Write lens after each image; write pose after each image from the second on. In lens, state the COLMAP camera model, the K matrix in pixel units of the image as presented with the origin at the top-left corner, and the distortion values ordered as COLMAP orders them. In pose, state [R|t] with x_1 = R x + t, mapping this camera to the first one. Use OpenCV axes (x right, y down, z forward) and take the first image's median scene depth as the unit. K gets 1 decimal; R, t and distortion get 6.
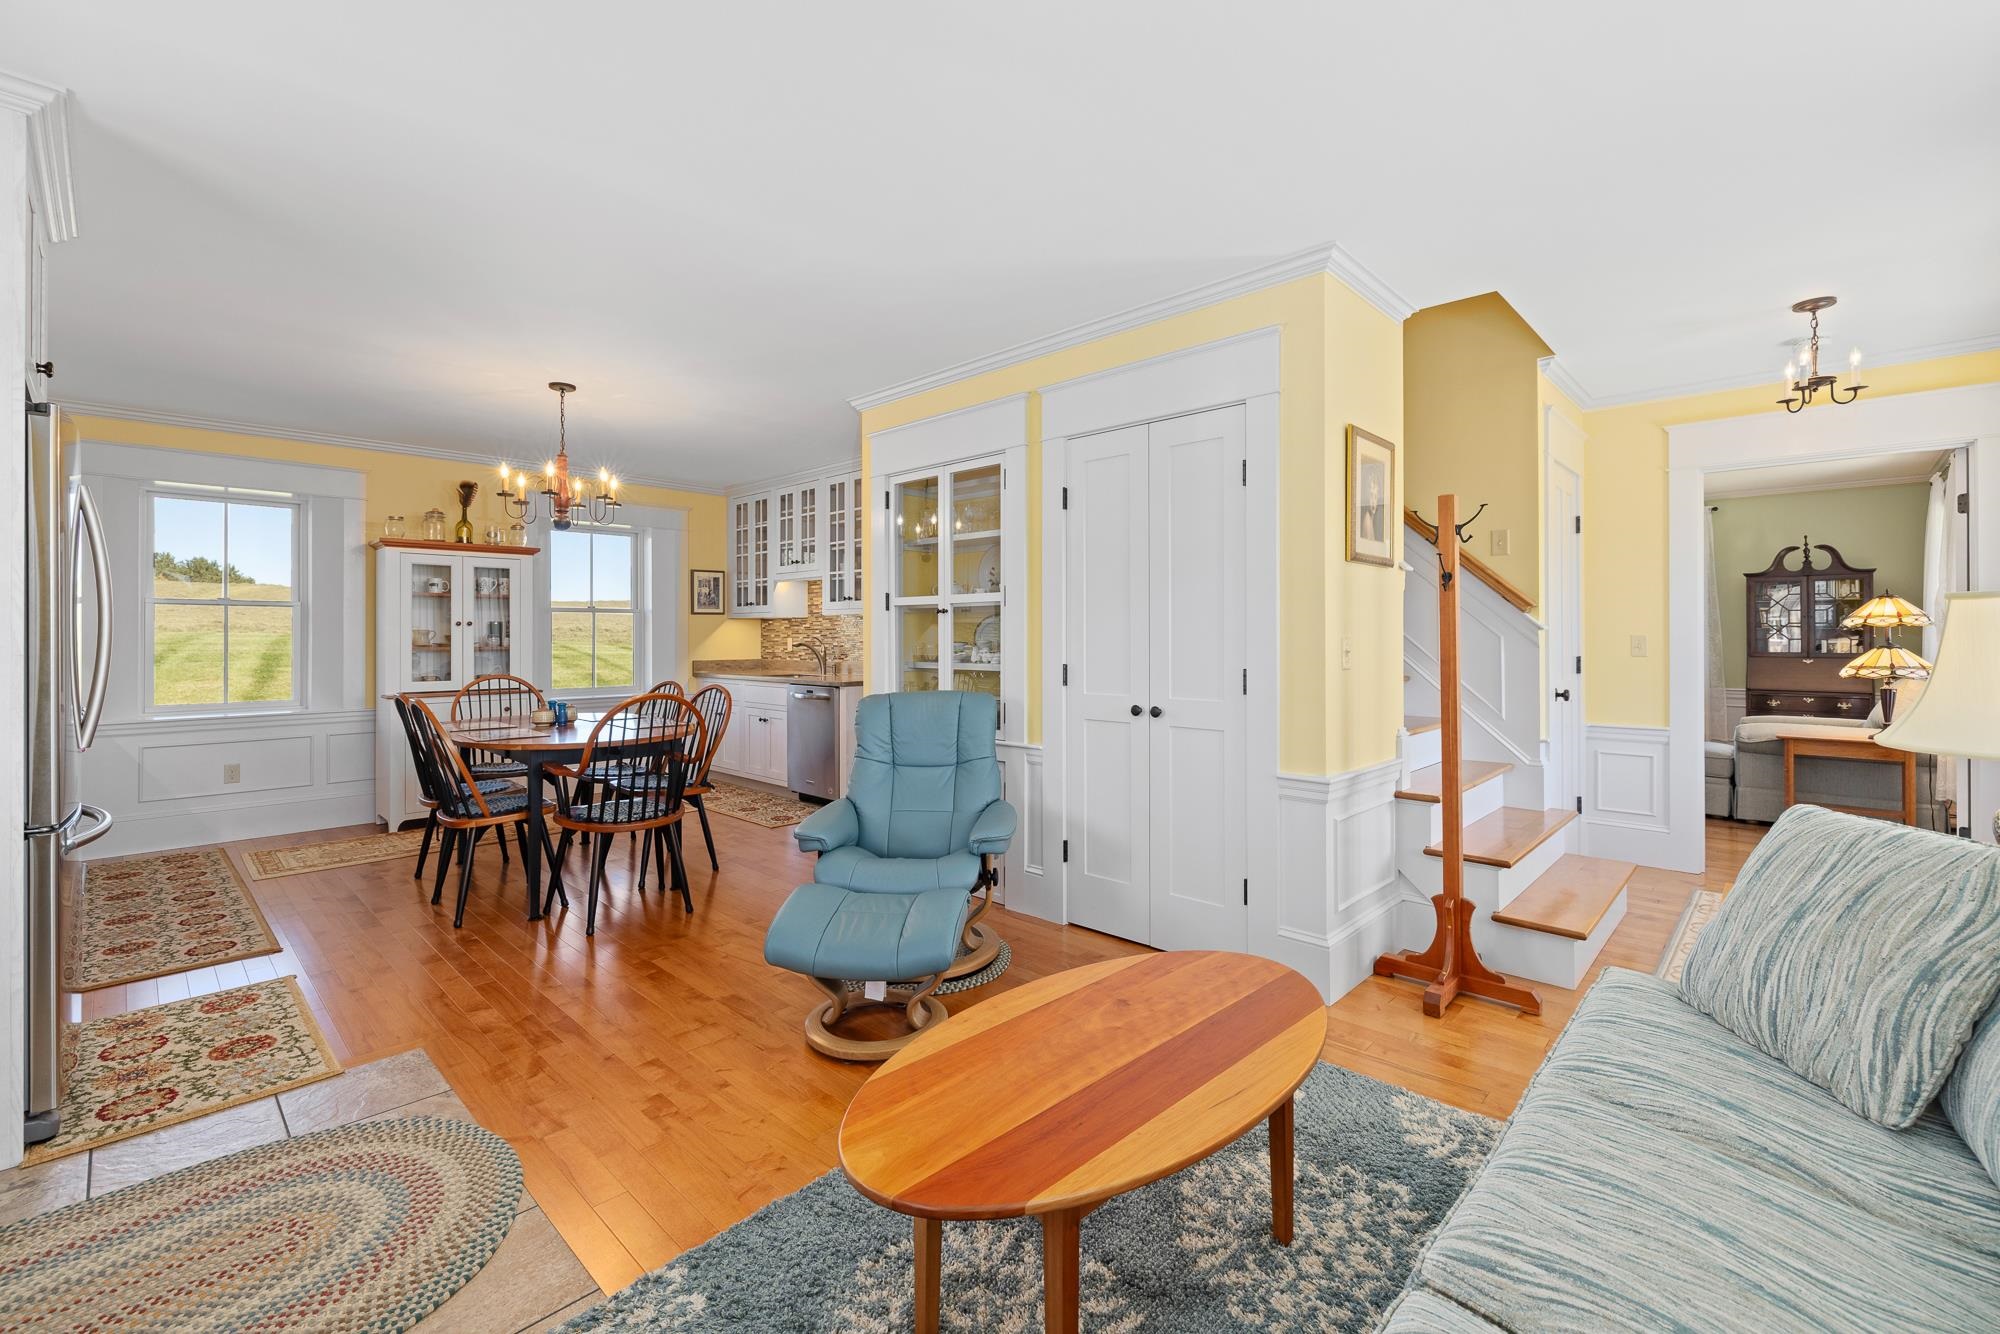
lens RADIAL K [[845.5, 0, 988.6], [0, 845.5, 626.4], [0, 0, 1]] dist [-0.000821, -0.000921]
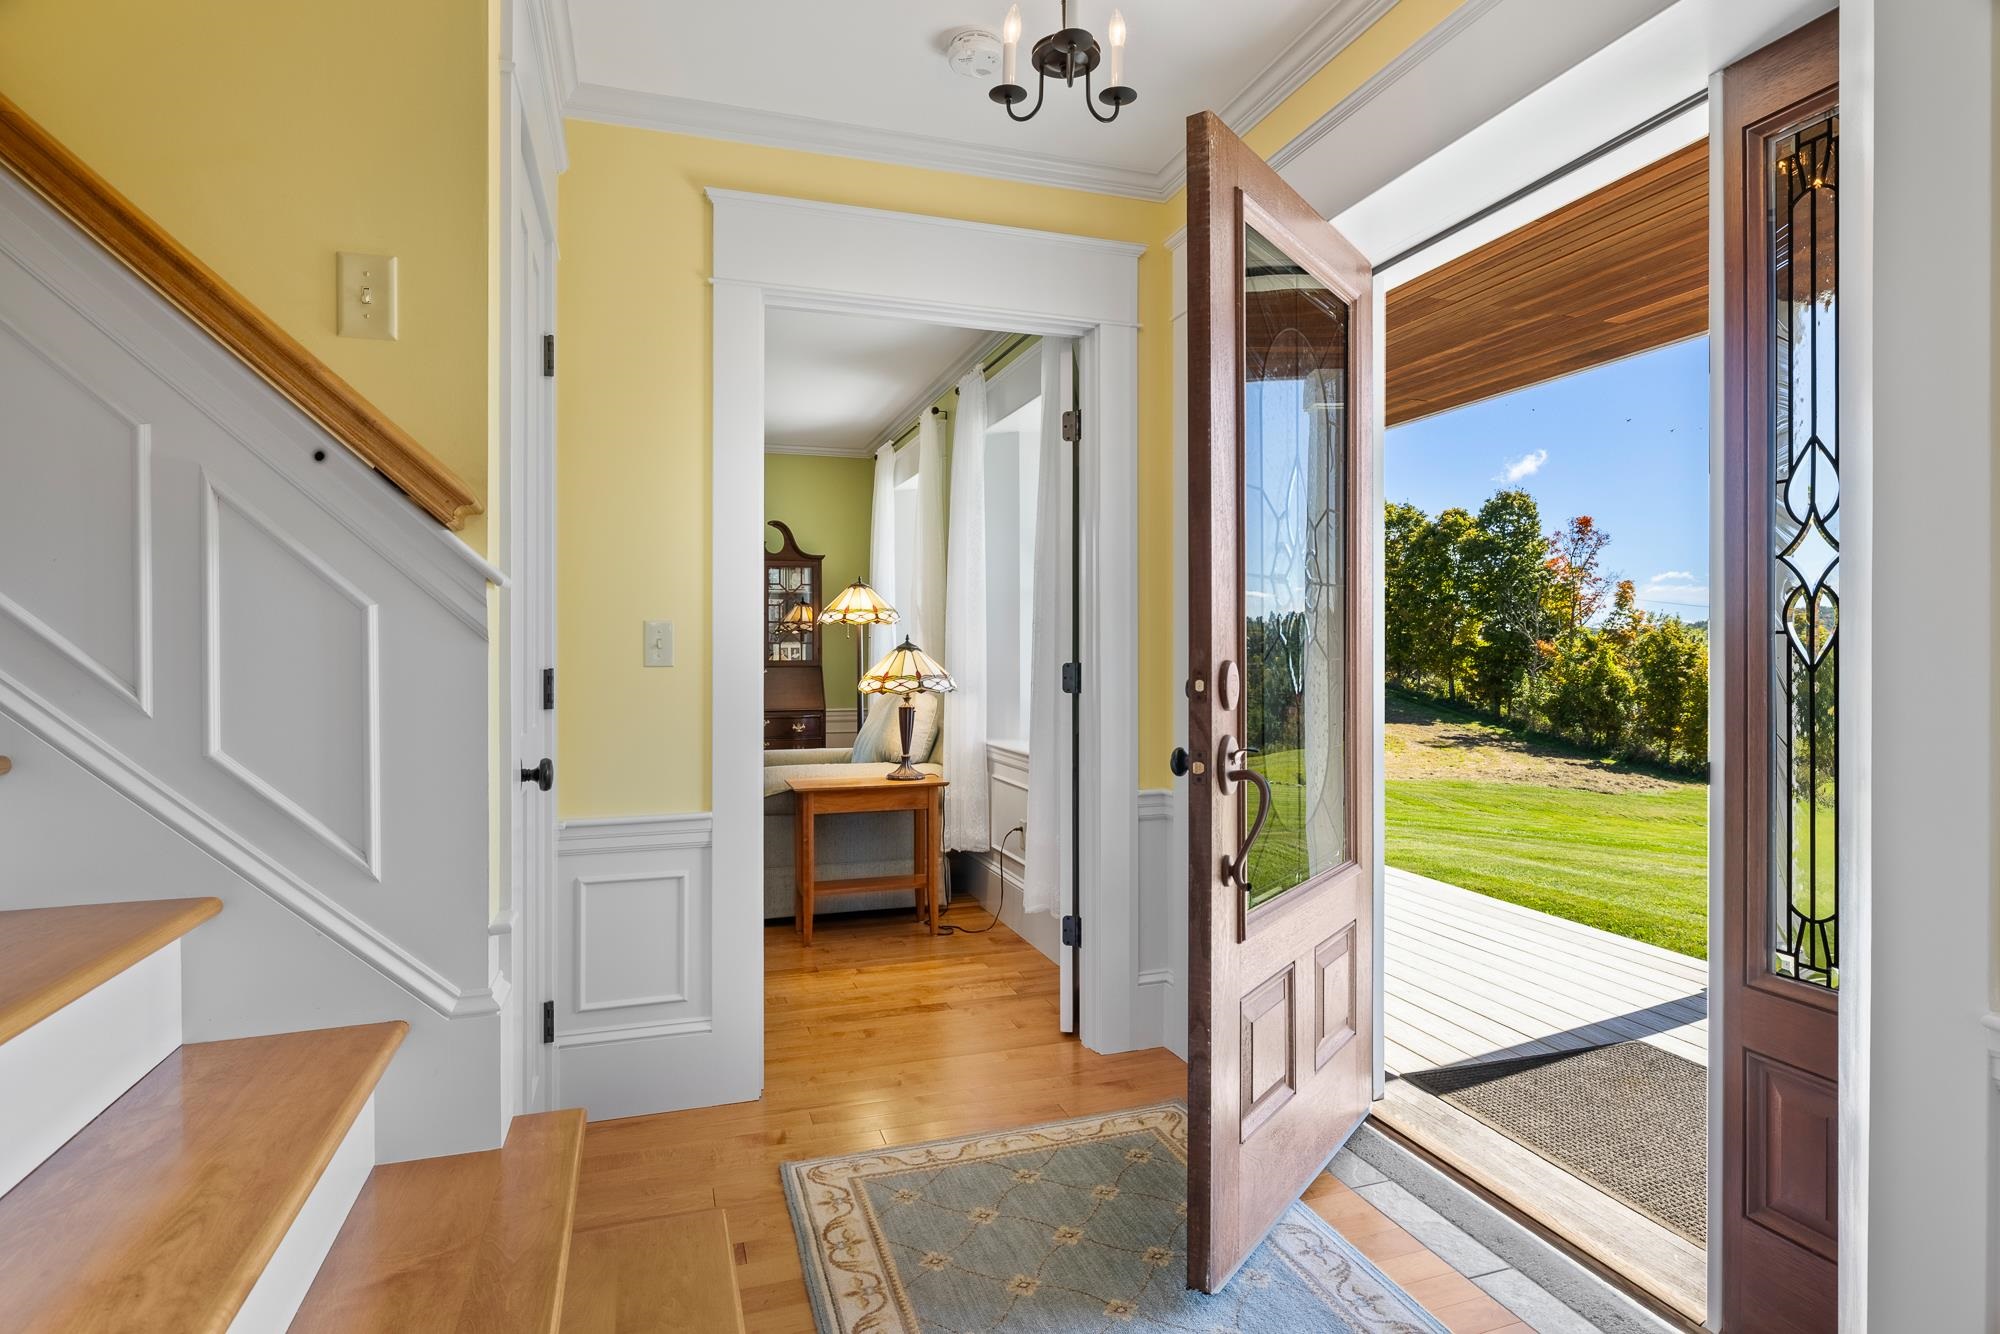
lens RADIAL K [[1062.7, 0, 1006.8], [0, 1062.7, 648.1], [0, 0, 1]] dist [0.000037, -0.000125]
pose [[0.459537, -0.000398, 0.888158, 0.220457], [-0.010109, 0.999933, 0.005678, 0.013119], [-0.888101, -0.011587, 0.459502, 0.367737]]
